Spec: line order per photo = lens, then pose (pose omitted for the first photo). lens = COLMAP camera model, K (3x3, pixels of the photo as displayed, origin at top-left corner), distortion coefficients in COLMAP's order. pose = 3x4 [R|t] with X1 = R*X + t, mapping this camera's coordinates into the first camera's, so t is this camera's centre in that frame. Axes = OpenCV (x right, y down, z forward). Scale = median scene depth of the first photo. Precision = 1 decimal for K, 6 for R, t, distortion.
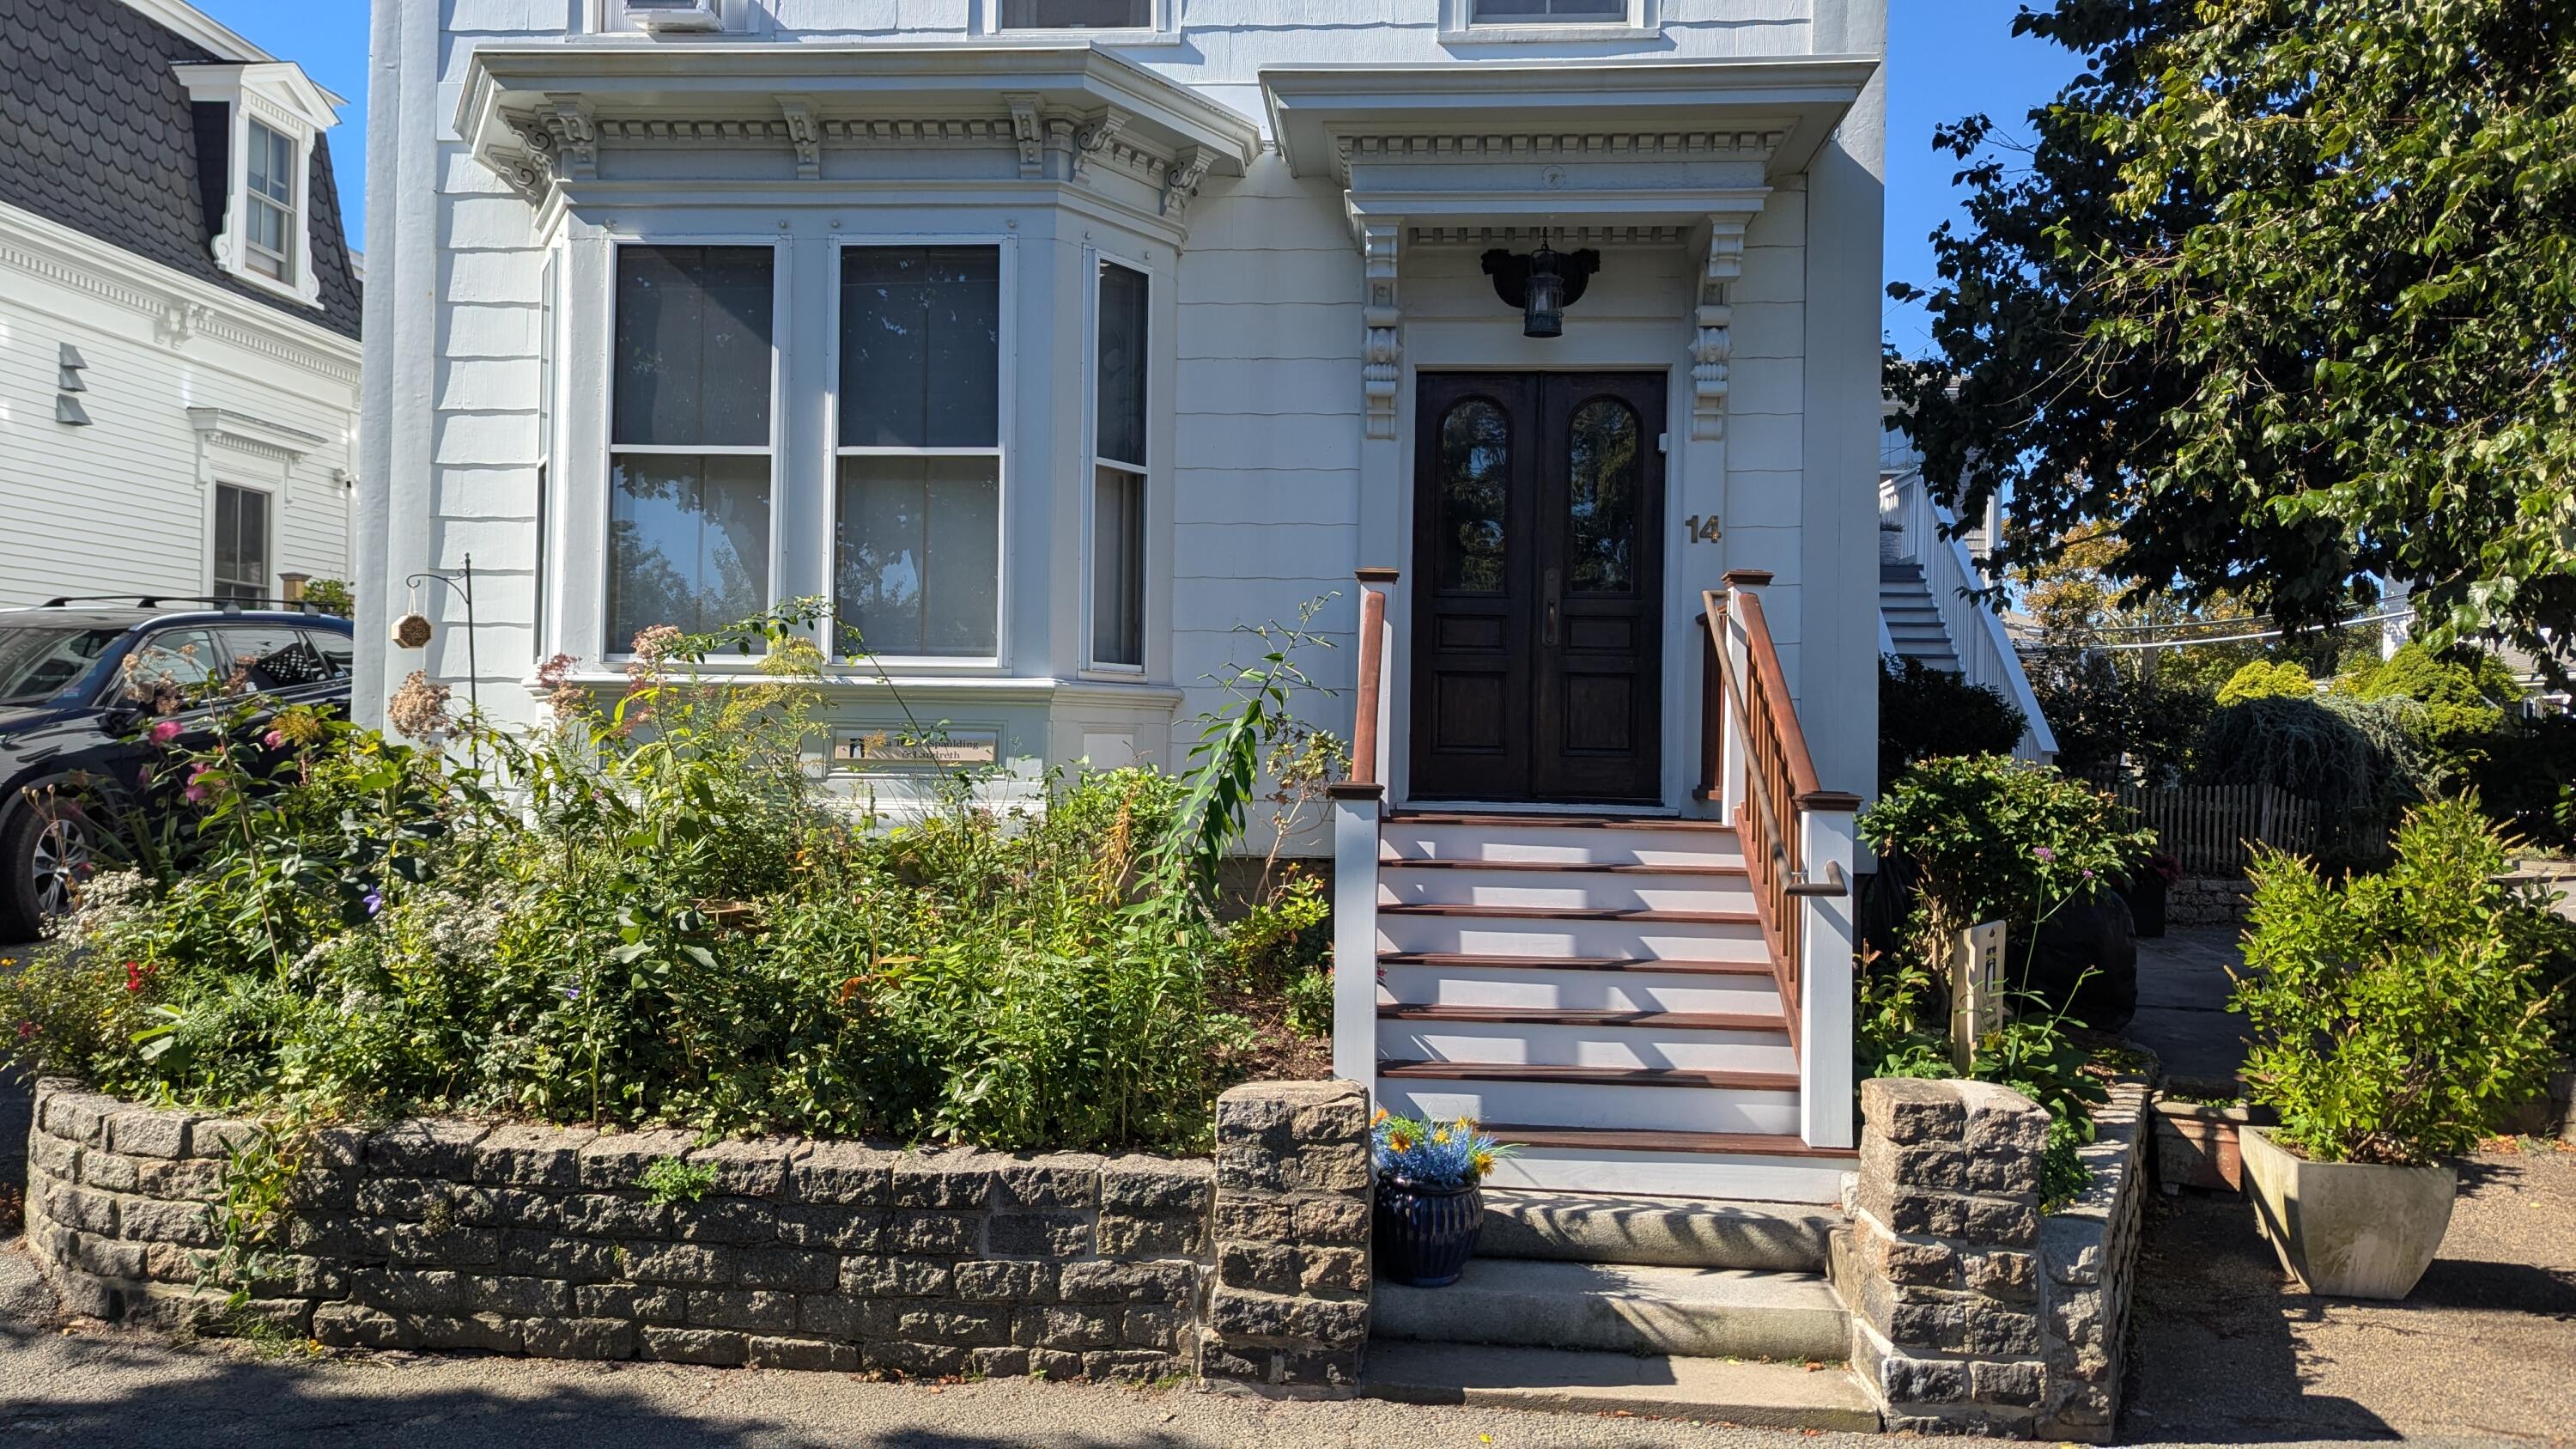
lens RADIAL K [[1814.2, 0, 1291.7], [0, 1814.2, 723.2], [0, 0, 1]] dist [0.072246, -0.067829]
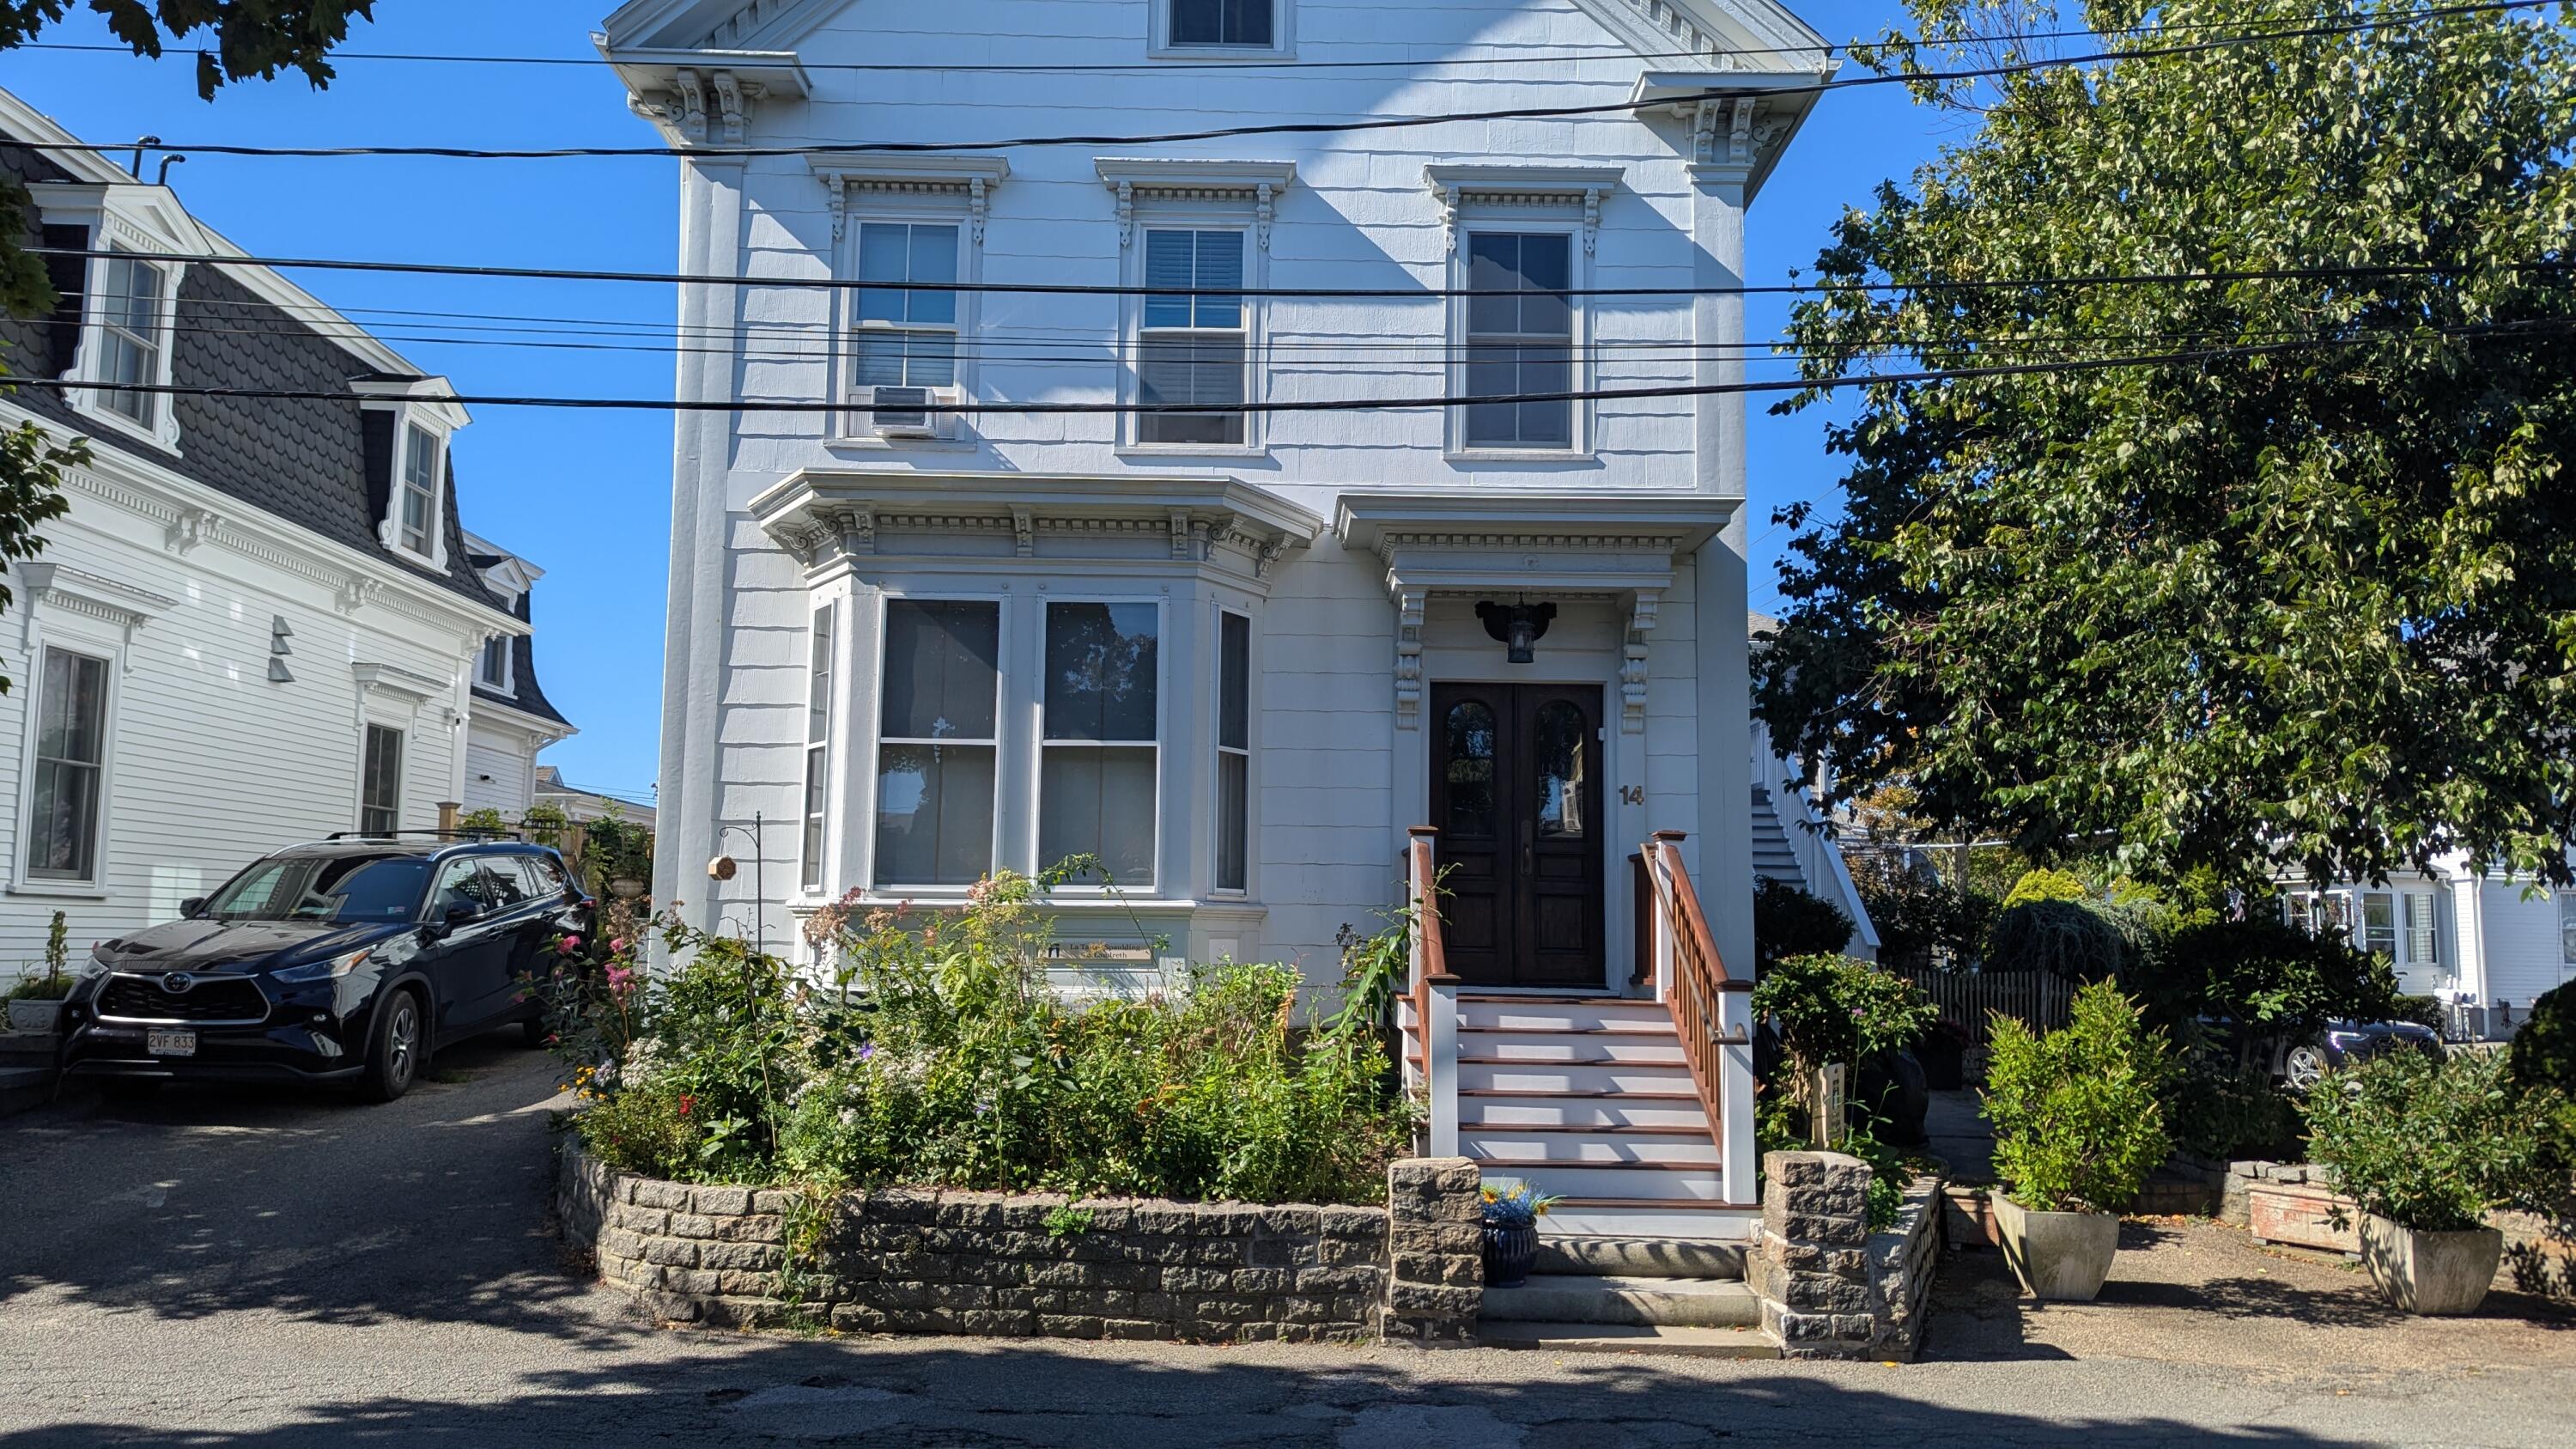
lens RADIAL K [[1814.2, 0, 1294.4], [0, 1814.2, 733.5], [0, 0, 1]] dist [0.072246, -0.067829]
pose [[0.996517, 0.006264, 0.083153, -0.186224], [0.001748, 0.995386, -0.095934, -0.020617], [-0.083370, 0.095745, 0.991908, -0.477626]]
